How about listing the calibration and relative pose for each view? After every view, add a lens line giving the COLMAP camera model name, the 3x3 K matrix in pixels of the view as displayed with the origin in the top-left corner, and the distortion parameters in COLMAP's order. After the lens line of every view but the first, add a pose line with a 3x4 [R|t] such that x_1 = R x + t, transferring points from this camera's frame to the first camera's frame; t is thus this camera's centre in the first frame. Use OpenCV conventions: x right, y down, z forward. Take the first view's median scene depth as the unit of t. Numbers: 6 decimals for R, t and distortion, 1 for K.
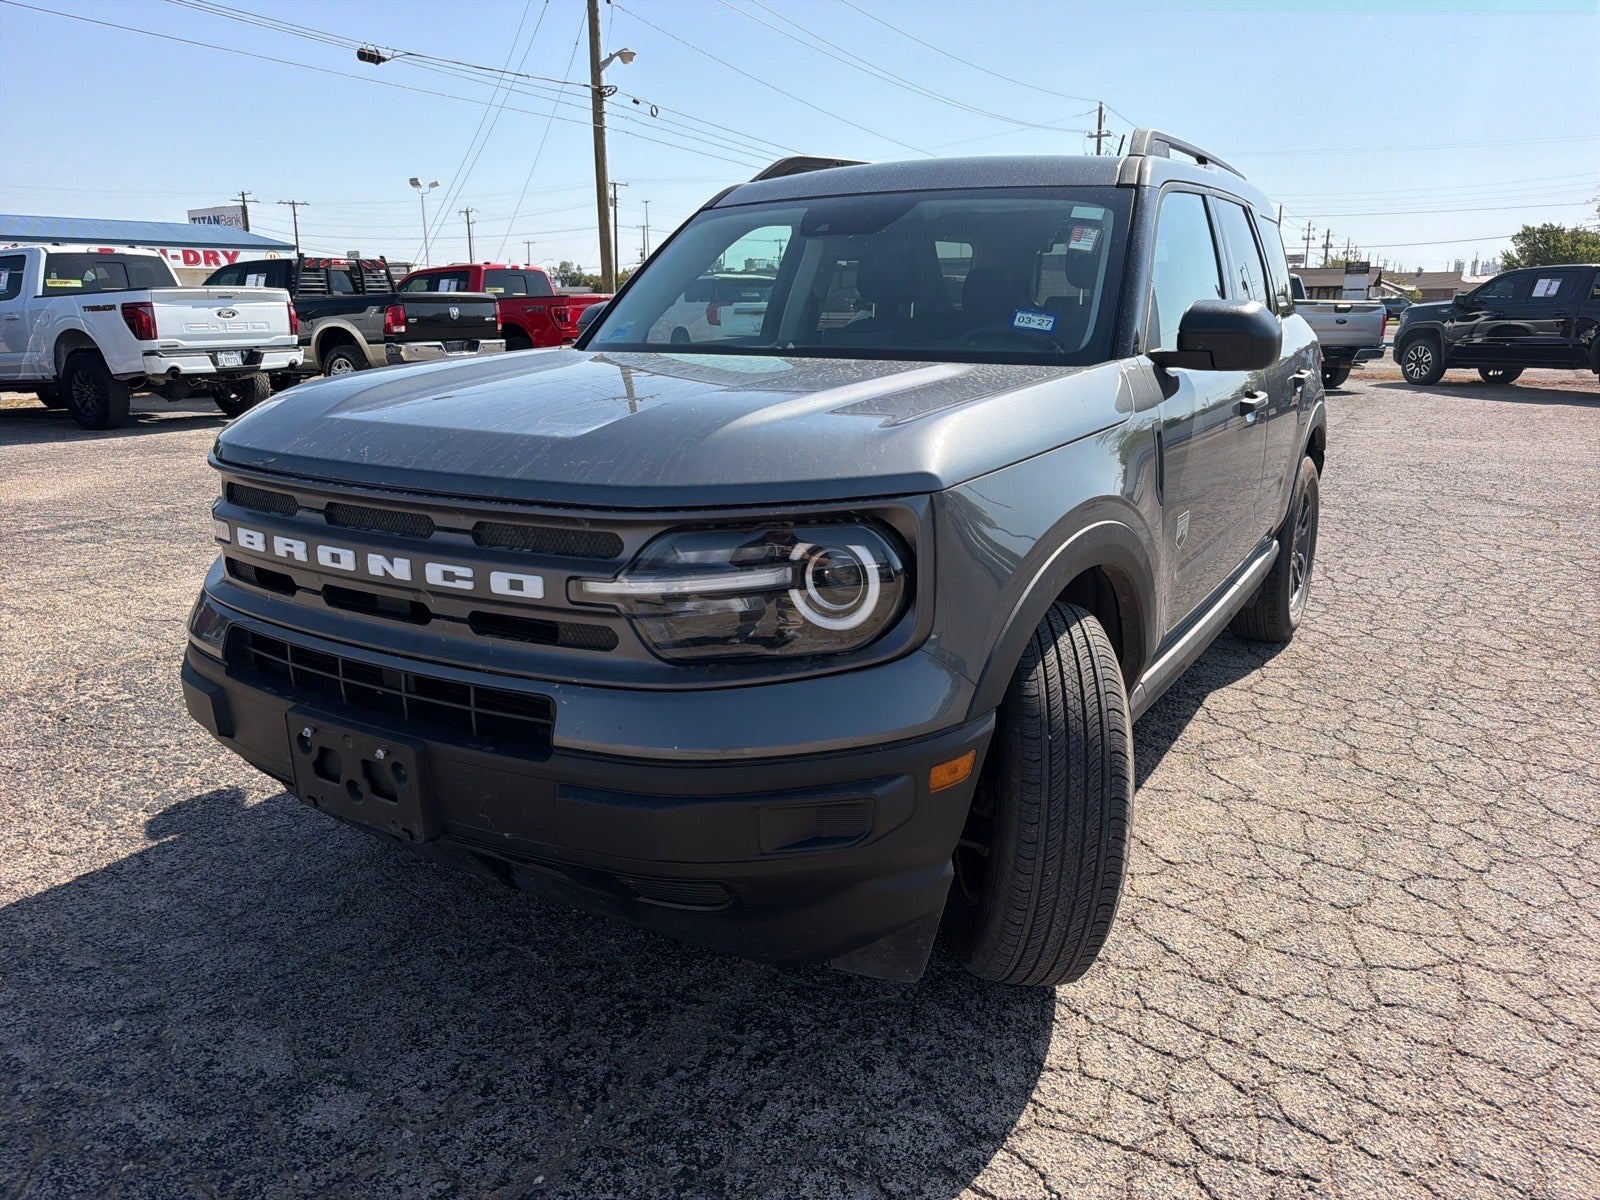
lens RADIAL K [[1144.4, 0, 801.5], [0, 1144.4, 601.8], [0, 0, 1]] dist [0.058547, -0.070636]
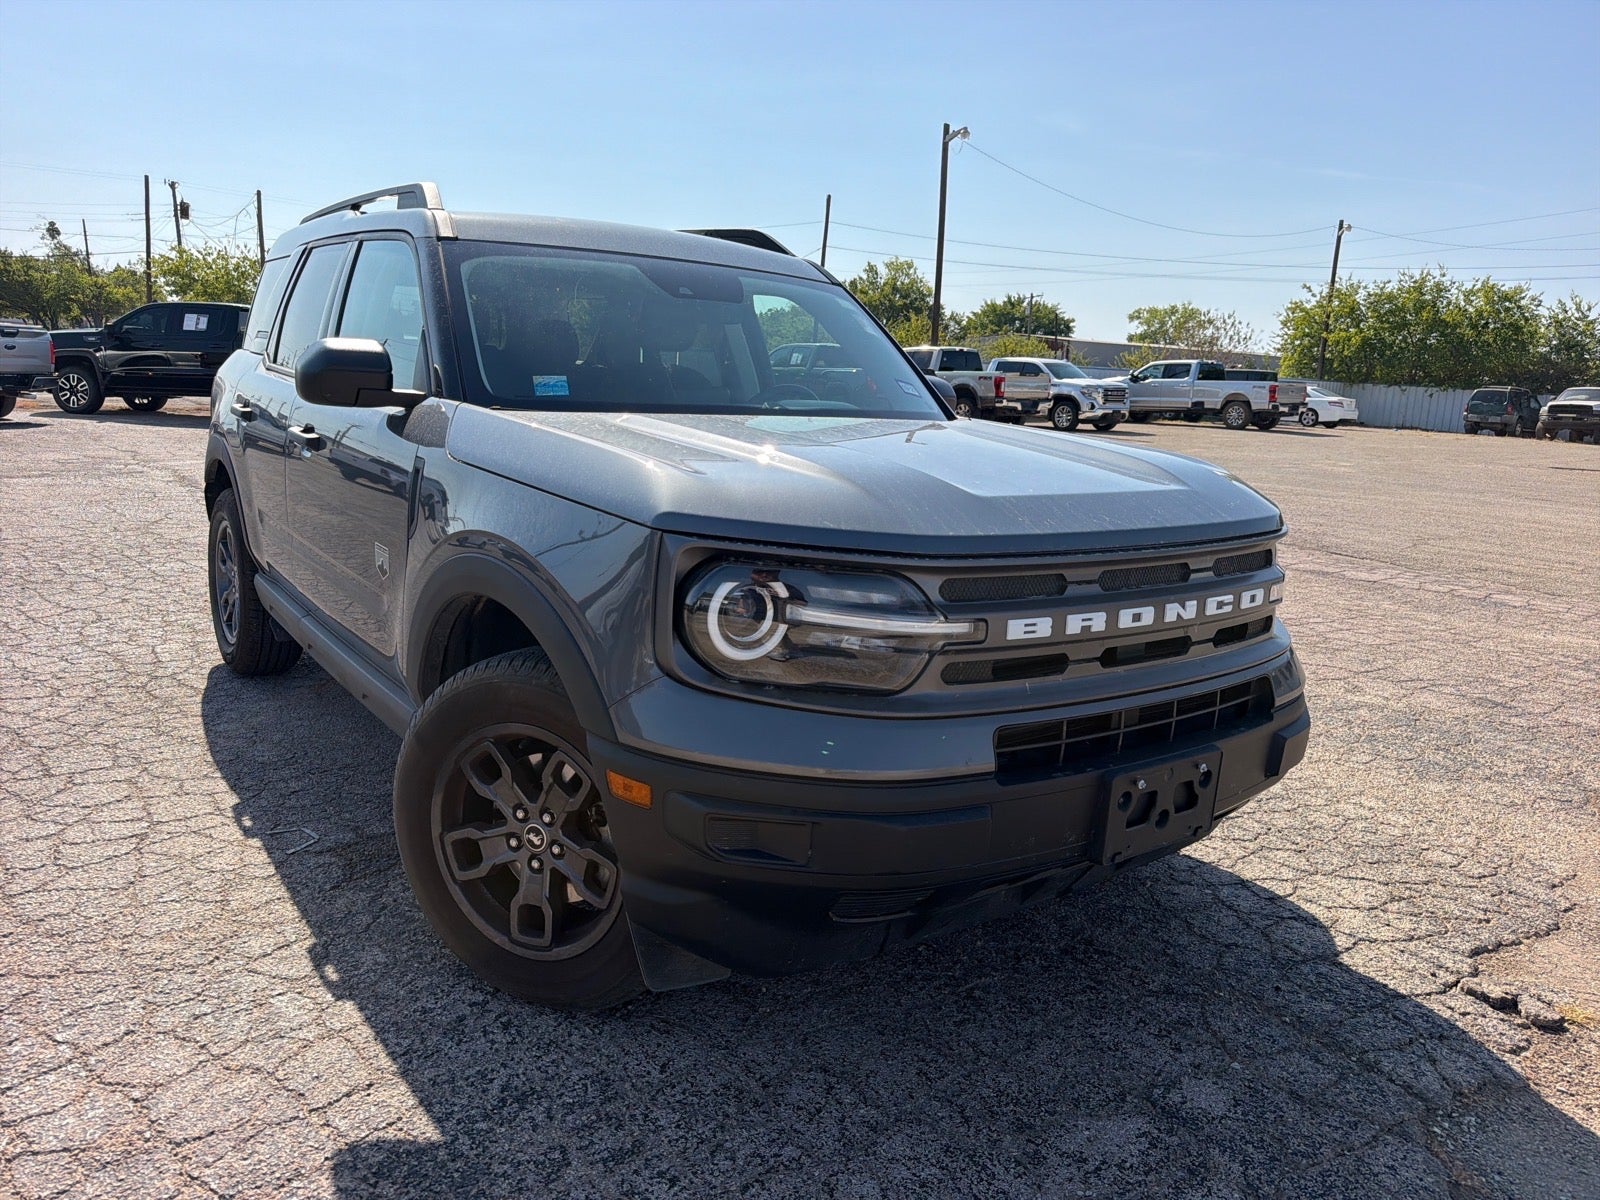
lens RADIAL K [[1144.4, 0, 801.2], [0, 1144.4, 600.6], [0, 0, 1]] dist [0.058547, -0.070636]
pose [[0.499742, -0.150518, 0.852996, -1.386792], [0.171227, 0.982519, 0.073057, -0.171952], [-0.849082, 0.109546, 0.516779, 0.654000]]
